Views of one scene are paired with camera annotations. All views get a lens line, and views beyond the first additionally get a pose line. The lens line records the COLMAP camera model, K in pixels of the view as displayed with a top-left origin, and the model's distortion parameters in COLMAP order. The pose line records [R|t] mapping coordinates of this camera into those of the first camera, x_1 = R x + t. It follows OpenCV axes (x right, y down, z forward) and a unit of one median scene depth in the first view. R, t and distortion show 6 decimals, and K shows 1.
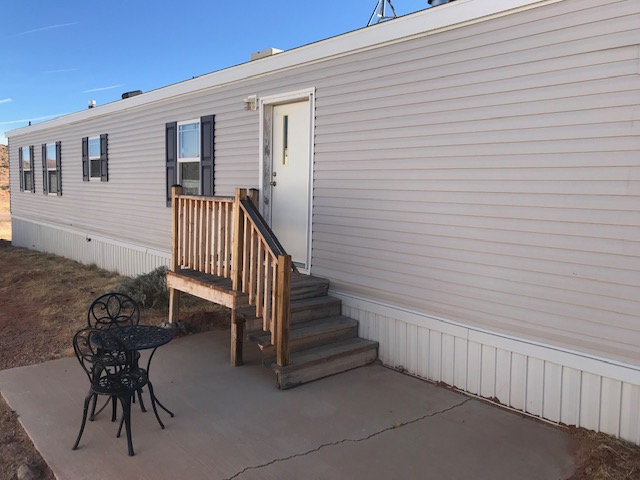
lens RADIAL K [[526.2, 0, 320.0], [0, 526.2, 240.0], [0, 0, 1]] dist [0.069741, -0.001246]
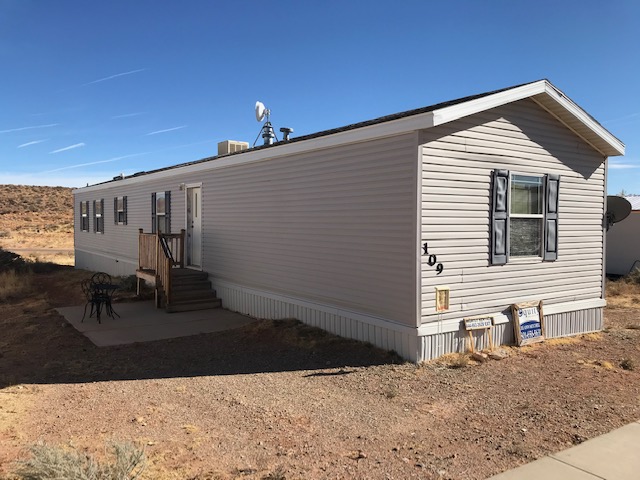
lens RADIAL K [[526.2, 0, 320.0], [0, 526.2, 240.0], [0, 0, 1]] dist [0.069741, -0.001246]
pose [[0.994646, -0.020741, -0.101235, 0.594158], [0.015111, 0.998313, -0.056063, 0.062208], [0.102227, 0.054233, 0.993282, -0.932887]]
